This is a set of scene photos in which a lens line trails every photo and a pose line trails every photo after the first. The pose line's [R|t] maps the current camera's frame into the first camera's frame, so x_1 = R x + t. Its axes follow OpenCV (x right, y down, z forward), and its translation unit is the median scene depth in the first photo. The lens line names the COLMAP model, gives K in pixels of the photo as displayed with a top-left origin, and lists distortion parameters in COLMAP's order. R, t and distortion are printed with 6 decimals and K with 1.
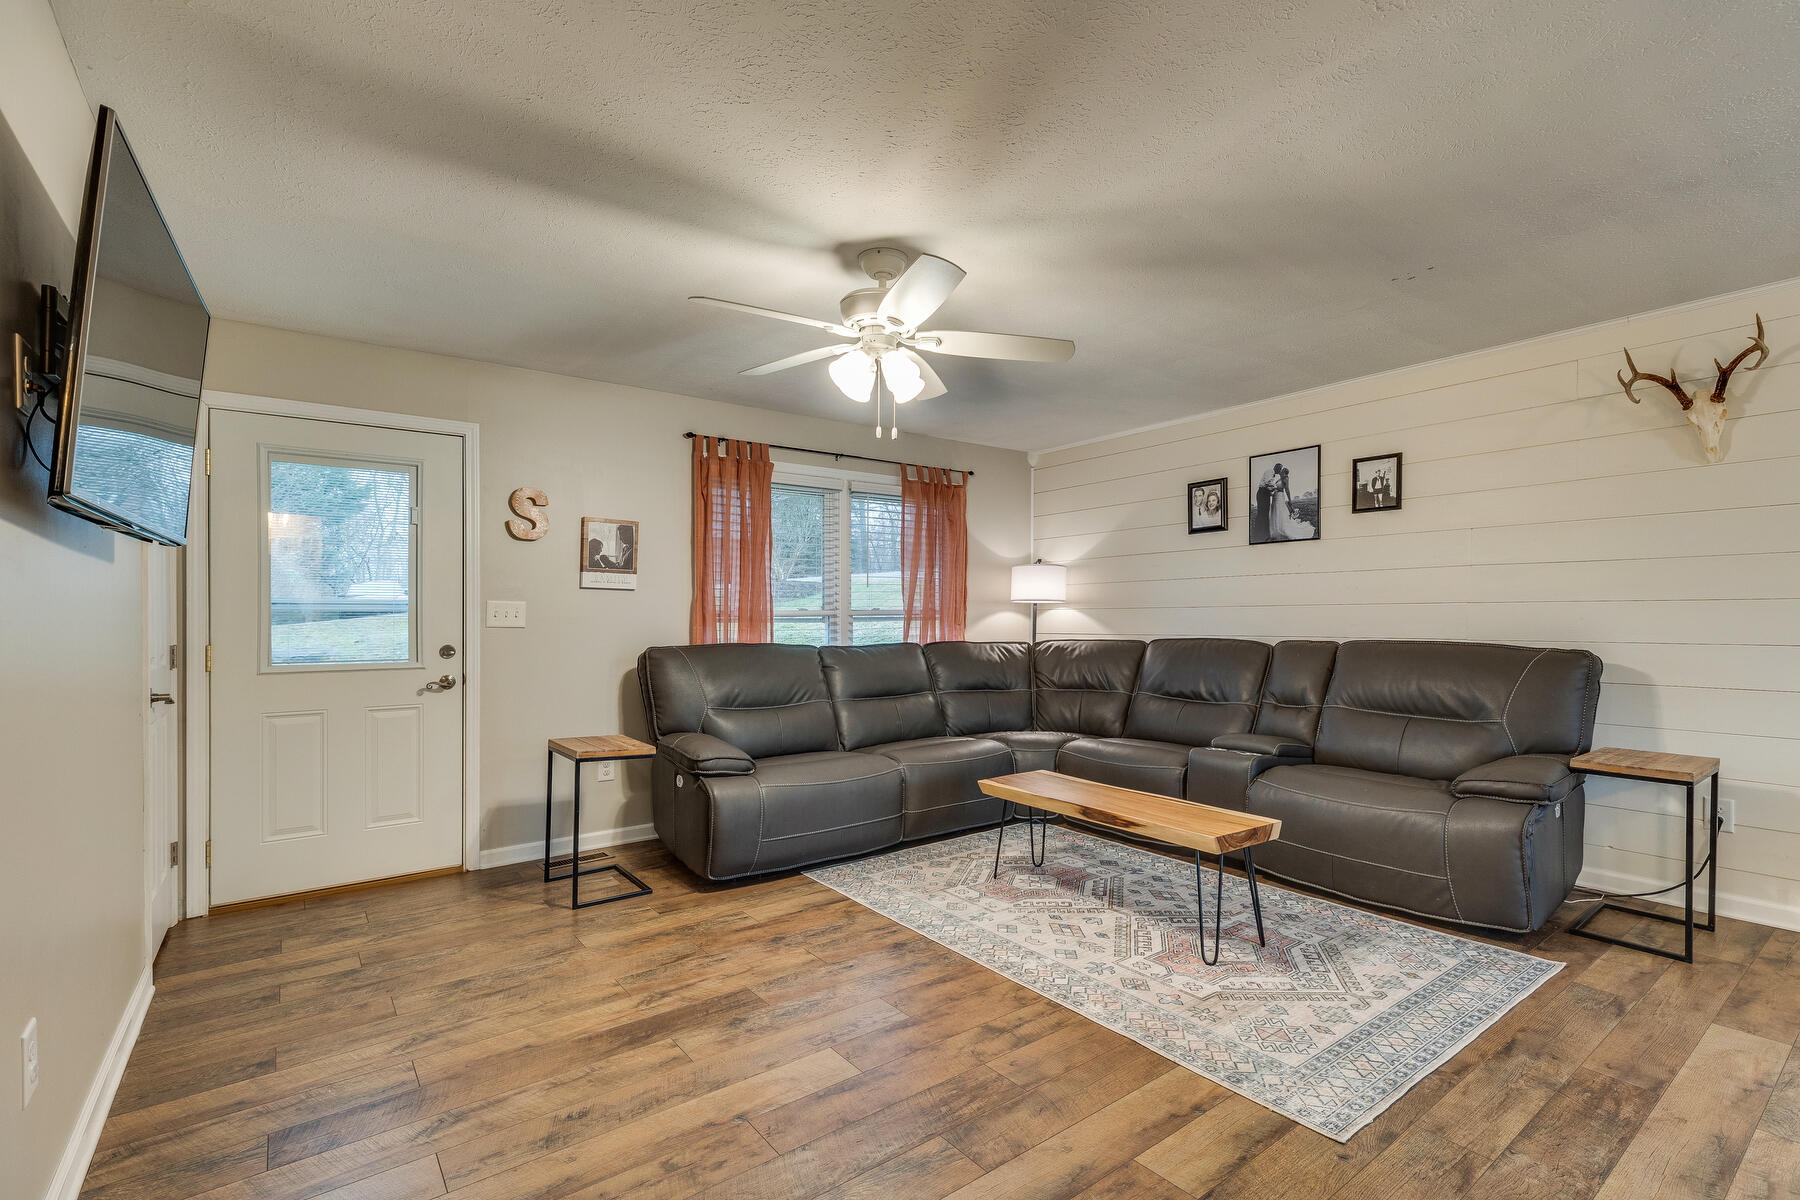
lens RADIAL K [[824.7, 0, 906.7], [0, 824.7, 621.8], [0, 0, 1]] dist [0.021820, 0.000069]
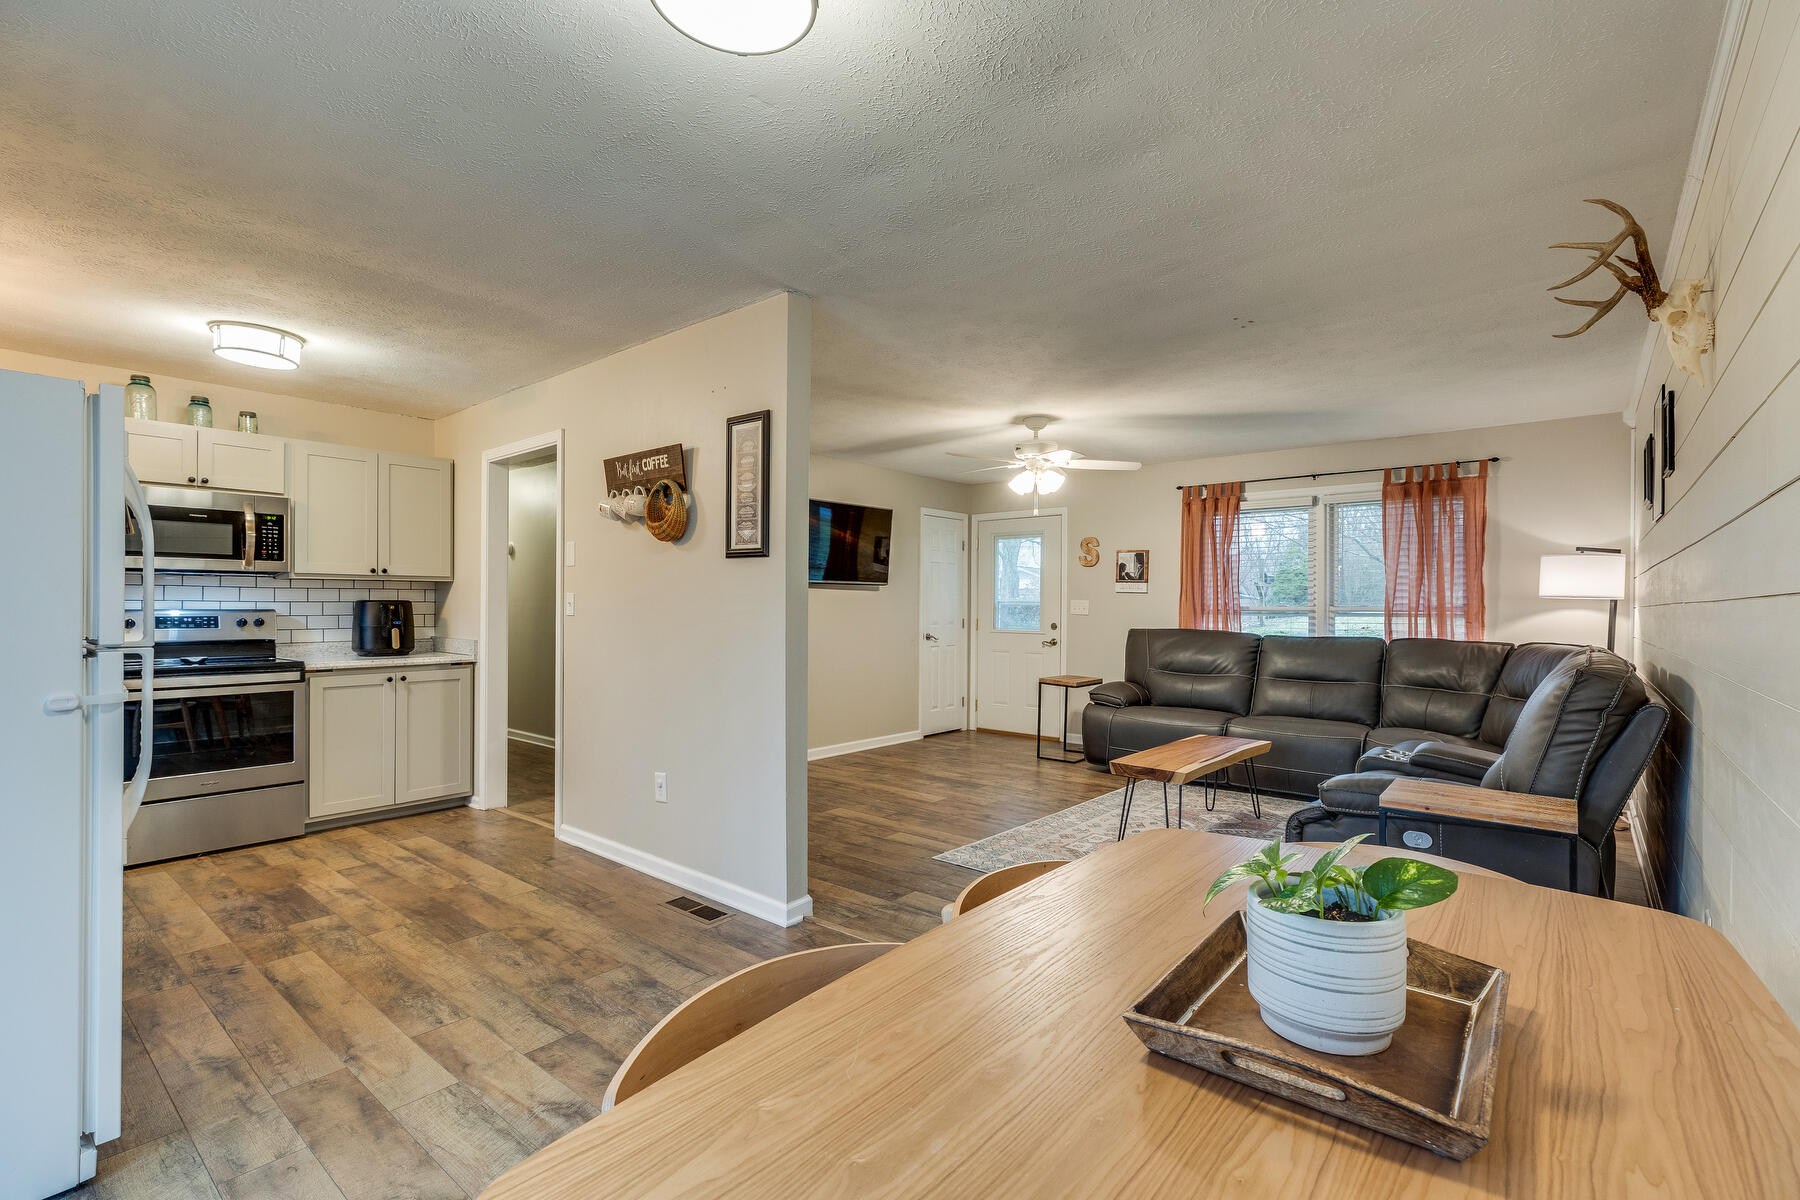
lens RADIAL K [[808.3, 0, 900.0], [0, 808.3, 600.0], [0, 0, 1]] dist [-0.000674, -0.000048]
pose [[0.216154, -0.005157, -0.976346, 1.107691], [-0.020186, 0.999749, -0.009750, -0.000373], [0.976151, 0.021816, 0.215996, 0.211083]]
